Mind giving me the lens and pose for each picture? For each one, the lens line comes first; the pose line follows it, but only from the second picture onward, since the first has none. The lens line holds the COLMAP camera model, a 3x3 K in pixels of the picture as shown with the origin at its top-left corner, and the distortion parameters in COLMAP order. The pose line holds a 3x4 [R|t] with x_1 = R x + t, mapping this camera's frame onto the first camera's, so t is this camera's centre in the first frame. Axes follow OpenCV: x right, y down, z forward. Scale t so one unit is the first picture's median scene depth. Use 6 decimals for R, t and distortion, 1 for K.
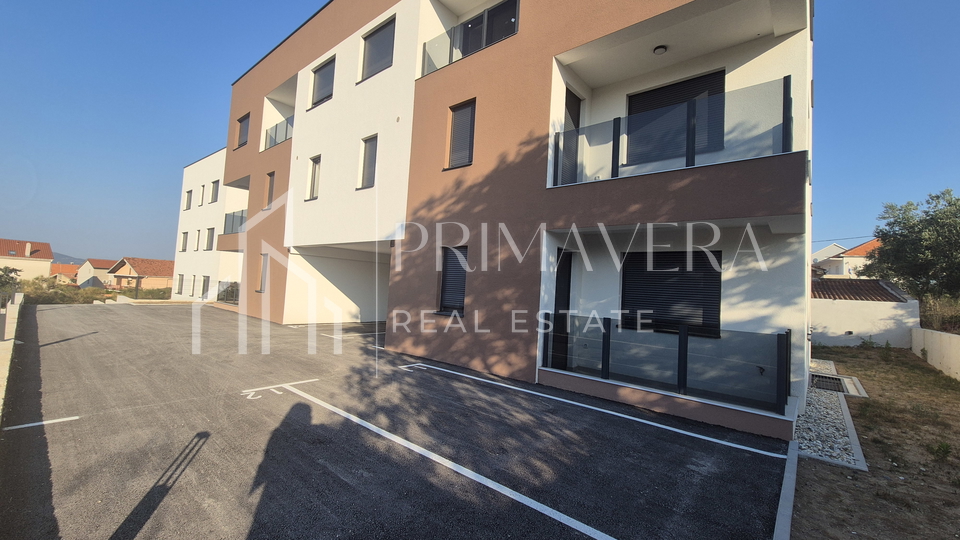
lens RADIAL K [[389.8, 0, 480.0], [0, 389.8, 267.9], [0, 0, 1]] dist [0.003578, 0.000294]
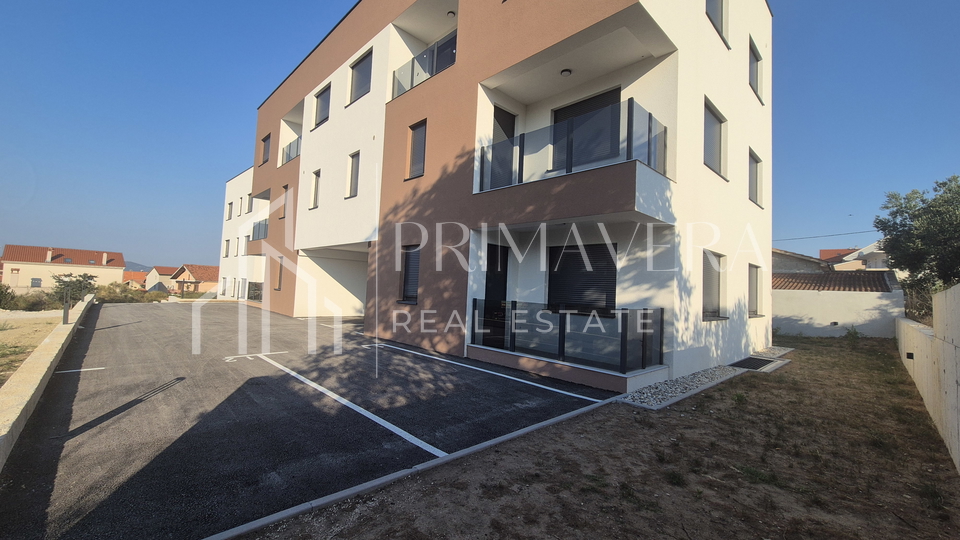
lens RADIAL K [[389.8, 0, 480.0], [0, 389.8, 268.4], [0, 0, 1]] dist [0.003578, 0.000294]
pose [[0.995301, -0.017364, -0.095264, 0.262701], [0.017143, 0.999848, -0.003137, 0.023180], [0.095304, 0.001489, 0.995447, -0.160475]]
